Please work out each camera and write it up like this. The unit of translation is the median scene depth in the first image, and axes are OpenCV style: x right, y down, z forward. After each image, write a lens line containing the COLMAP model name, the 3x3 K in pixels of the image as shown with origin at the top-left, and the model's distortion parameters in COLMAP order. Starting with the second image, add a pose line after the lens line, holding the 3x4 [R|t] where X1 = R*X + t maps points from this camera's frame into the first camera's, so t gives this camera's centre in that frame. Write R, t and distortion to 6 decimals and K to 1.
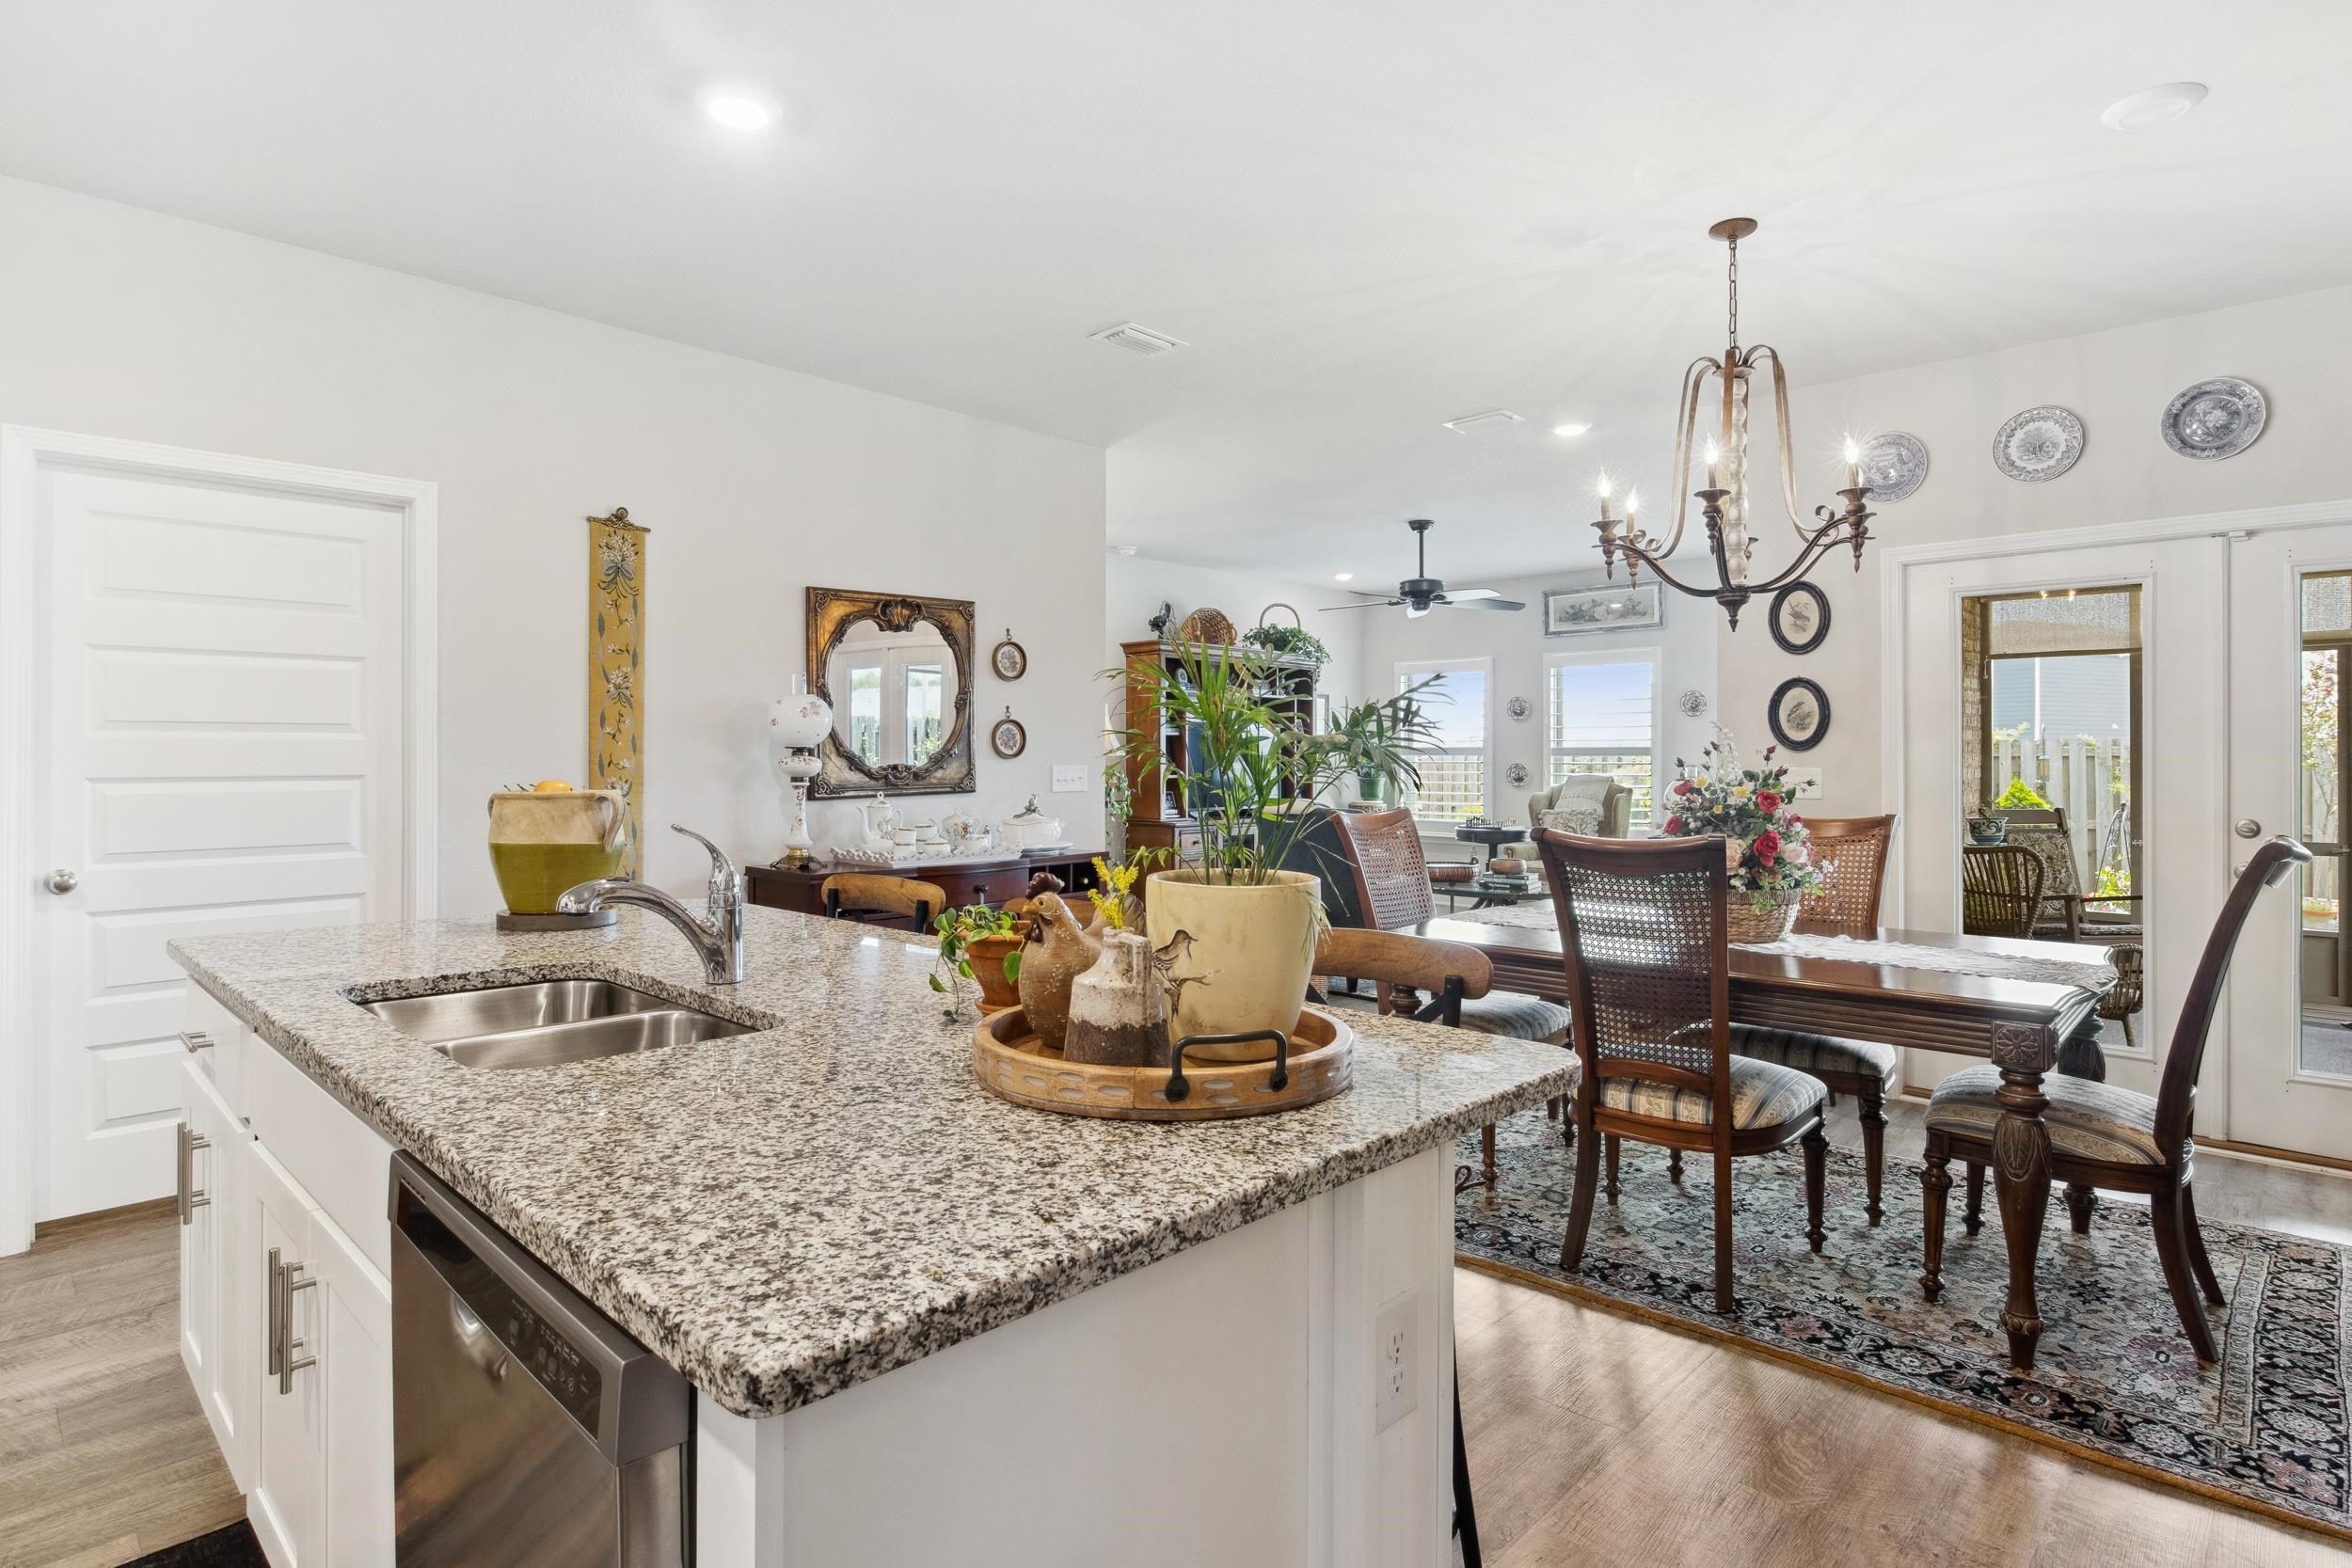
lens RADIAL K [[1207.9, 0, 1163.8], [0, 1207.9, 759.4], [0, 0, 1]] dist [-0.000840, 0.001456]
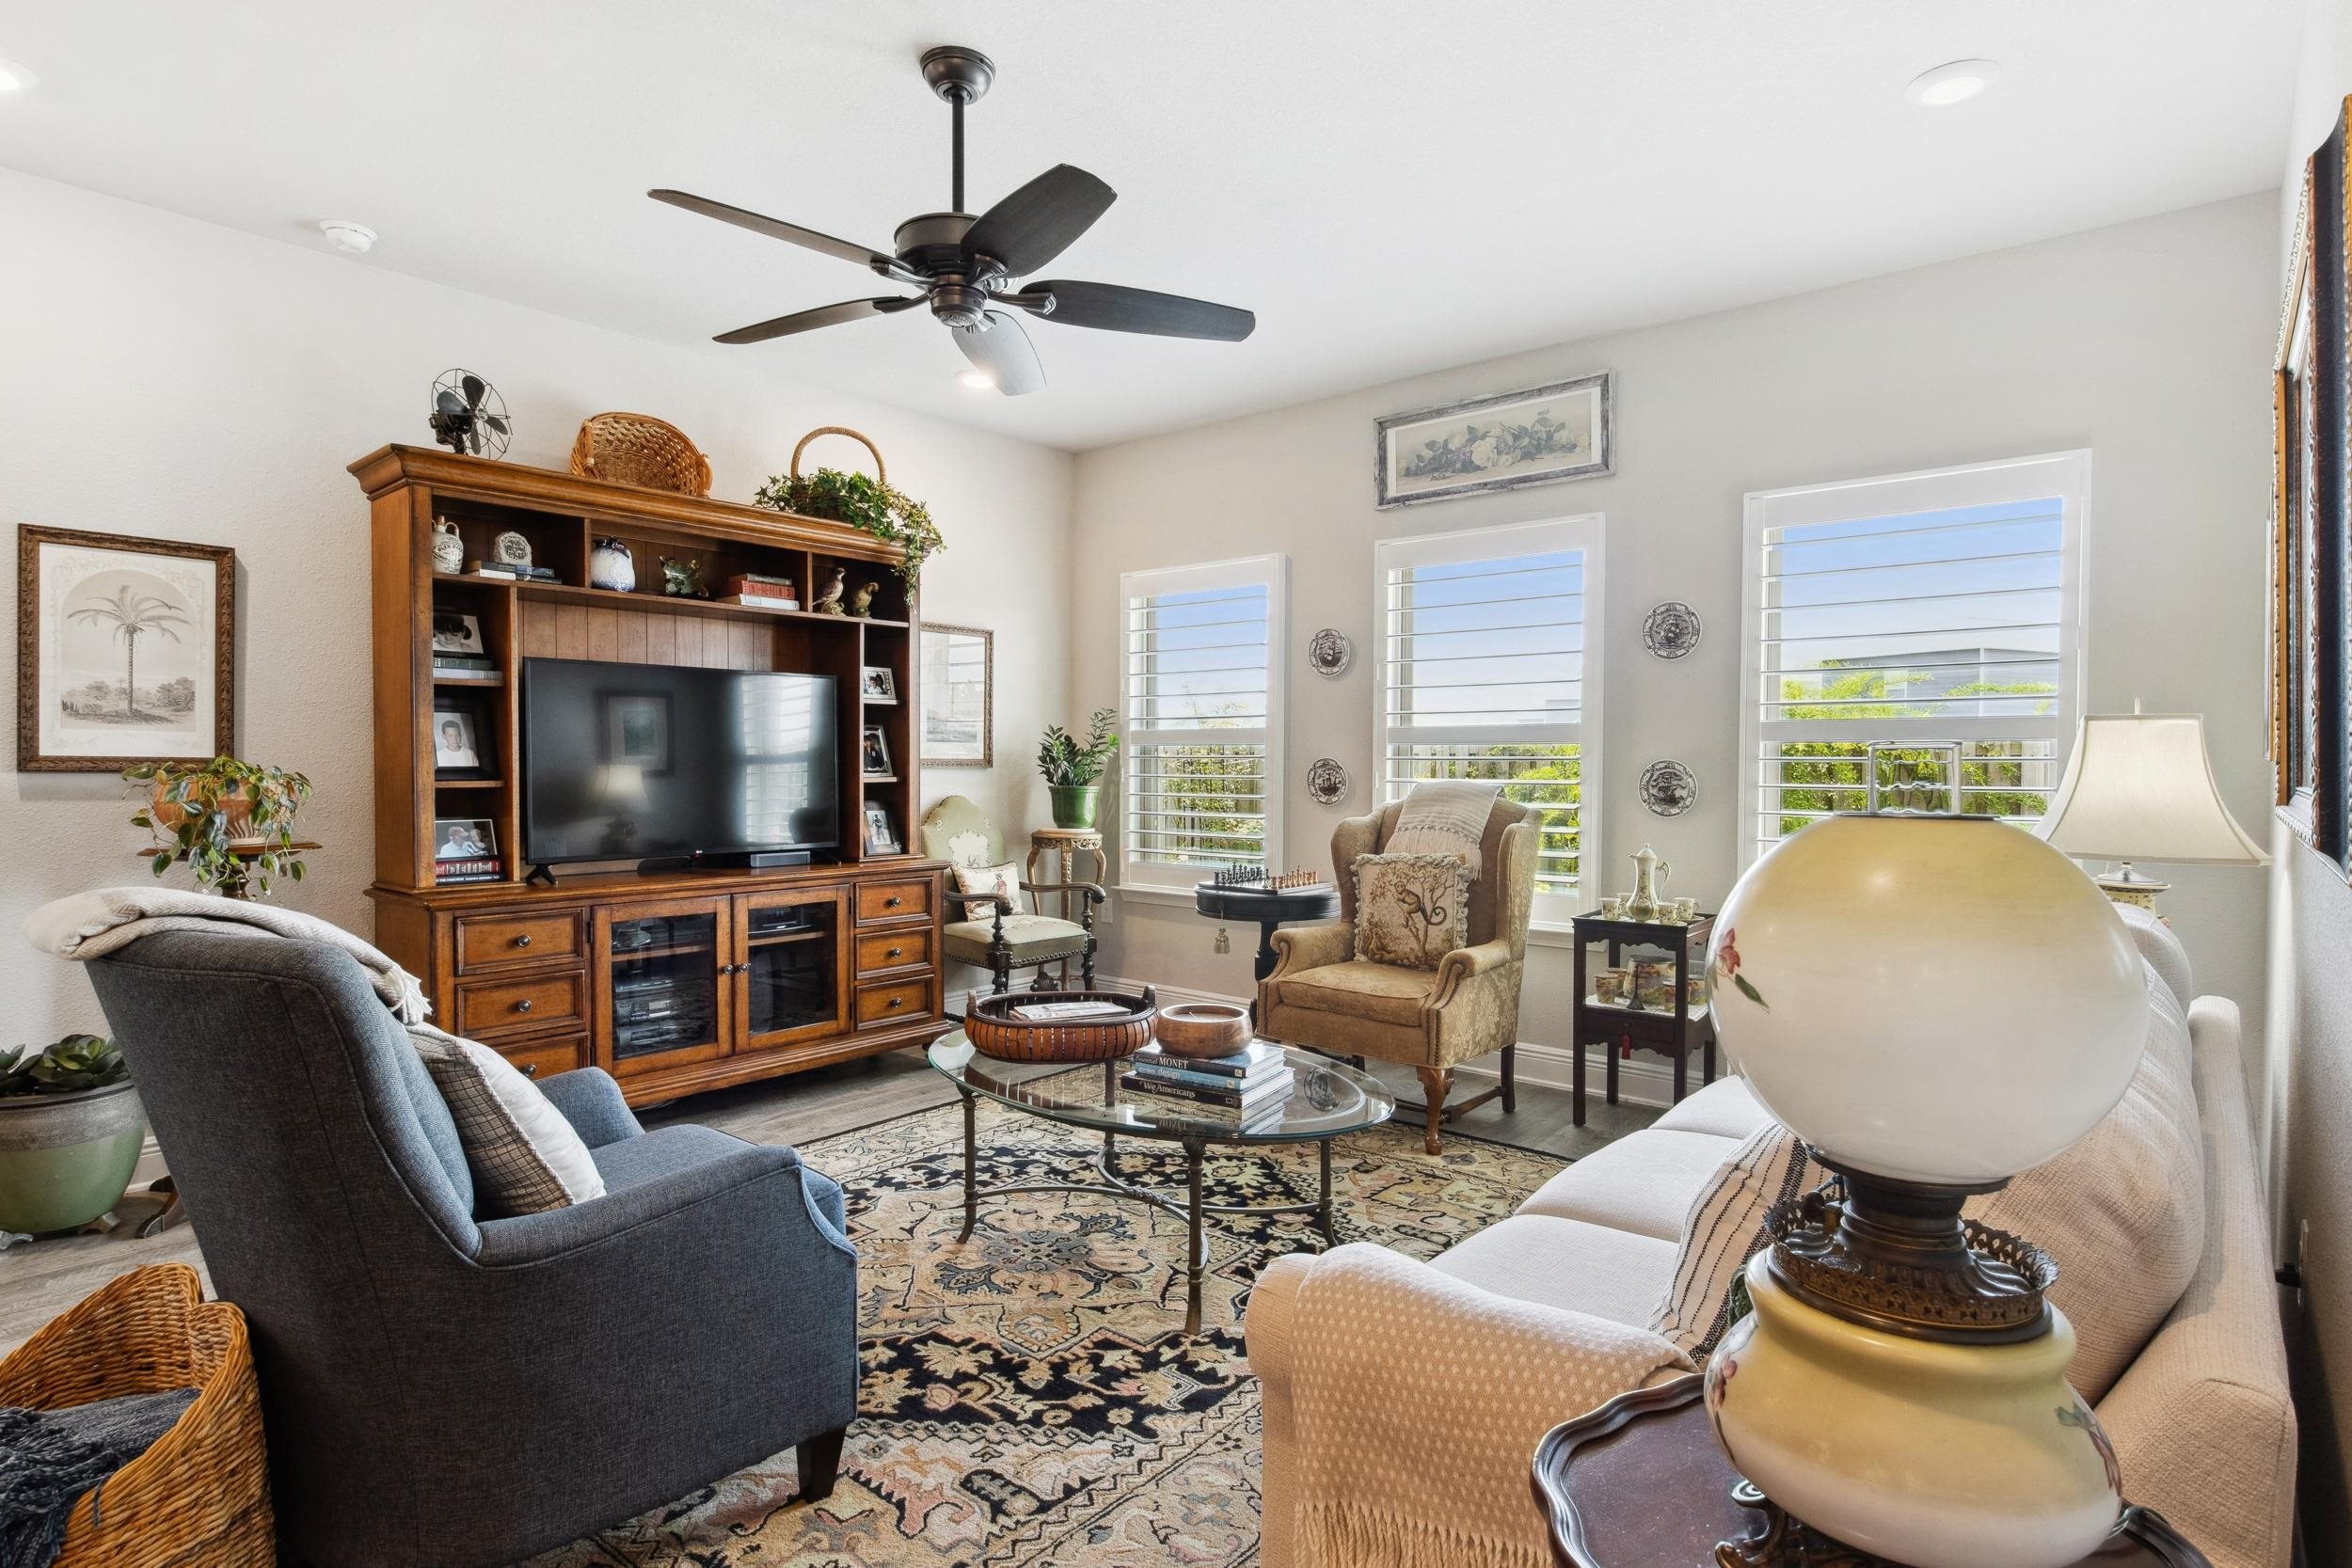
lens RADIAL K [[1207.9, 0, 1184.0], [0, 1207.9, 787.9], [0, 0, 1]] dist [-0.000840, 0.001456]
pose [[0.997765, 0.001035, 0.066814, 0.204661], [-0.002406, 0.999788, 0.020448, 0.005481], [-0.066779, -0.020563, 0.997556, 0.508701]]
